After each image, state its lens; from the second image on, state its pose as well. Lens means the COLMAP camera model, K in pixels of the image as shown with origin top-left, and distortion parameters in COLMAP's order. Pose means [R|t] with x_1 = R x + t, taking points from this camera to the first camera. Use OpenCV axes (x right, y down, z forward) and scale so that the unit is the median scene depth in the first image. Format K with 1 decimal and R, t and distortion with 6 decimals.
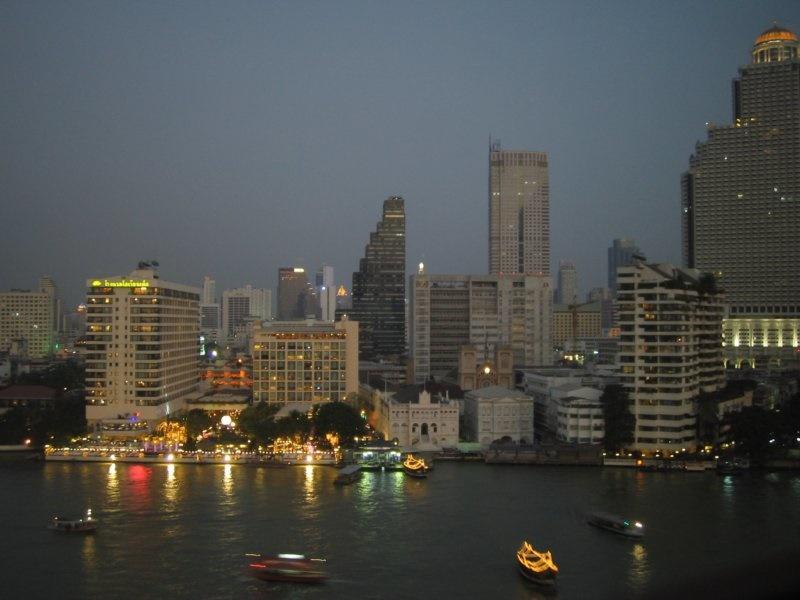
lens RADIAL K [[928.5, 0, 400.0], [0, 928.5, 300.0], [0, 0, 1]] dist [-0.145235, 0.176706]
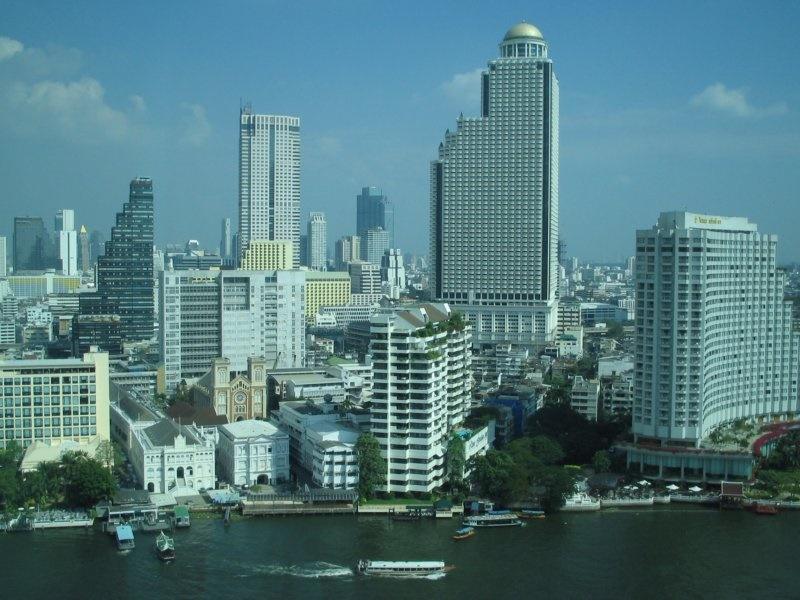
lens RADIAL K [[928.5, 0, 400.0], [0, 928.5, 300.0], [0, 0, 1]] dist [-0.145235, 0.176706]
pose [[0.963501, -0.015080, 0.267279, -0.006919], [-0.011360, 0.995209, 0.097104, -0.143466], [-0.267463, -0.096596, 0.958714, 0.007799]]
